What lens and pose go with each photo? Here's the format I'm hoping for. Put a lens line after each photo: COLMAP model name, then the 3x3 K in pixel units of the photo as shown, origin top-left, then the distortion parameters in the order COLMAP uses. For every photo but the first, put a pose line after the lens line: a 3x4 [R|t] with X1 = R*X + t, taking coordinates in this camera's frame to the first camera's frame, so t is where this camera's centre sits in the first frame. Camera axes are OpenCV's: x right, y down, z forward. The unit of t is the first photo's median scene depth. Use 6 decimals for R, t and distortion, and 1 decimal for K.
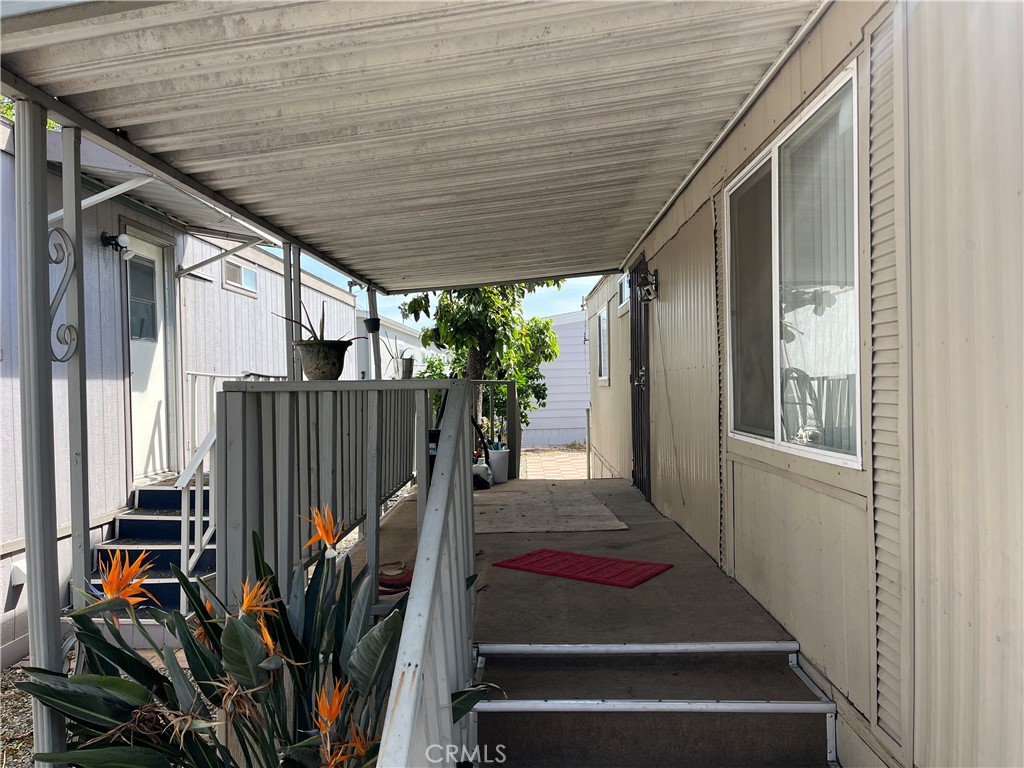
lens RADIAL K [[766.5, 0, 512.5], [0, 766.5, 389.3], [0, 0, 1]] dist [0.019038, -0.022744]
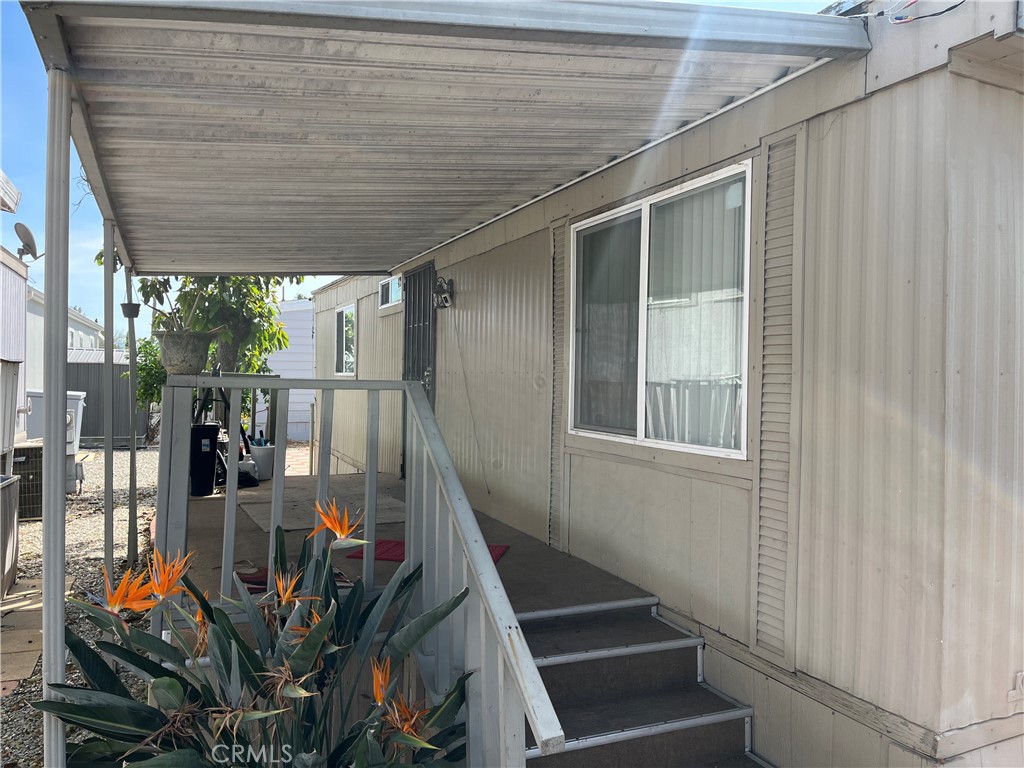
lens RADIAL K [[766.5, 0, 510.9], [0, 766.5, 382.6], [0, 0, 1]] dist [0.019038, -0.022744]
pose [[0.908582, 0.030118, 0.416620, -0.365463], [-0.029508, 0.999533, -0.007905, -0.006790], [-0.416663, -0.005111, 0.909047, -0.046798]]
